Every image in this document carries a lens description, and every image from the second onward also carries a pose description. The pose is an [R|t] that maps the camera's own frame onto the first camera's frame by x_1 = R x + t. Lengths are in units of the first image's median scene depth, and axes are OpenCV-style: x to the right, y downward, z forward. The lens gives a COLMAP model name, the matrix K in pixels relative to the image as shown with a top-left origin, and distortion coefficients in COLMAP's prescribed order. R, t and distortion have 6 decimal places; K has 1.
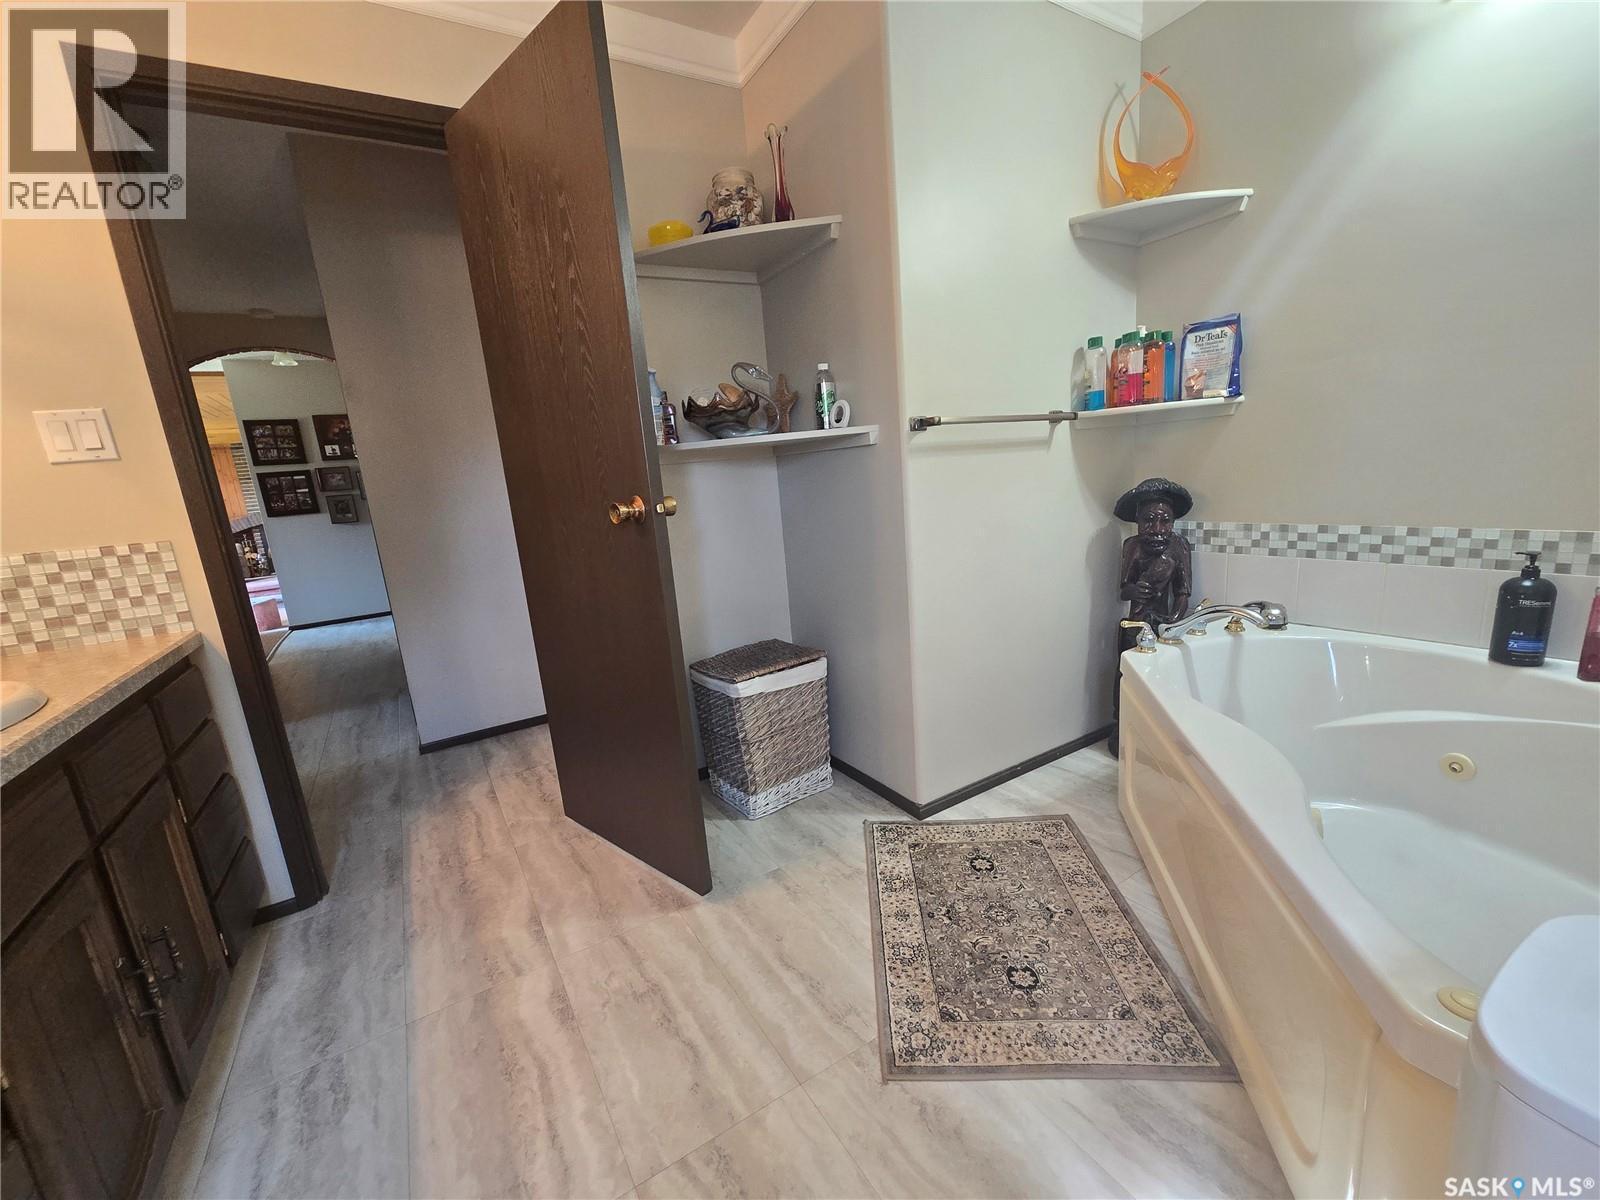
lens RADIAL K [[655.8, 0, 797.8], [0, 655.8, 604.6], [0, 0, 1]] dist [0.001488, 0.000098]
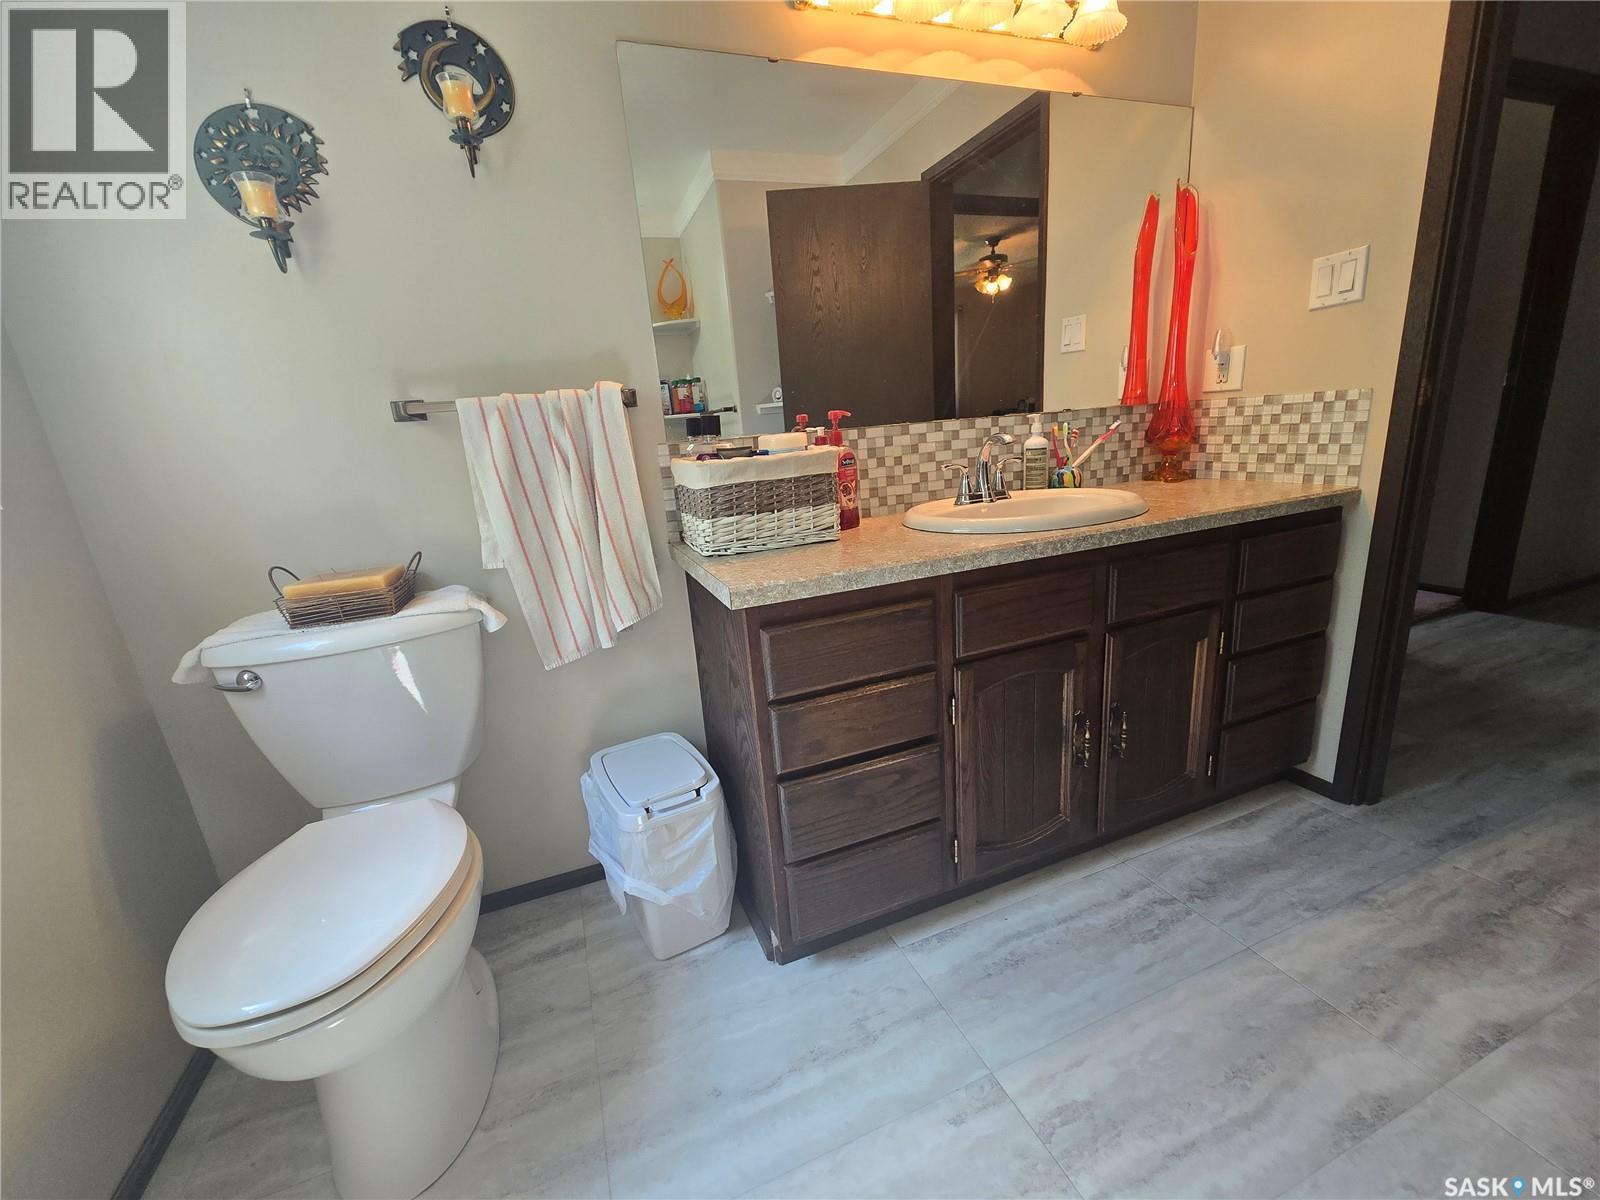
lens RADIAL K [[655.8, 0, 801.9], [0, 655.8, 604.9], [0, 0, 1]] dist [0.001488, 0.000098]
pose [[-0.164983, 0.351110, -0.921685, 0.172153], [-0.103980, 0.923091, 0.370258, -0.077105], [0.980800, 0.156923, -0.115785, 0.365280]]
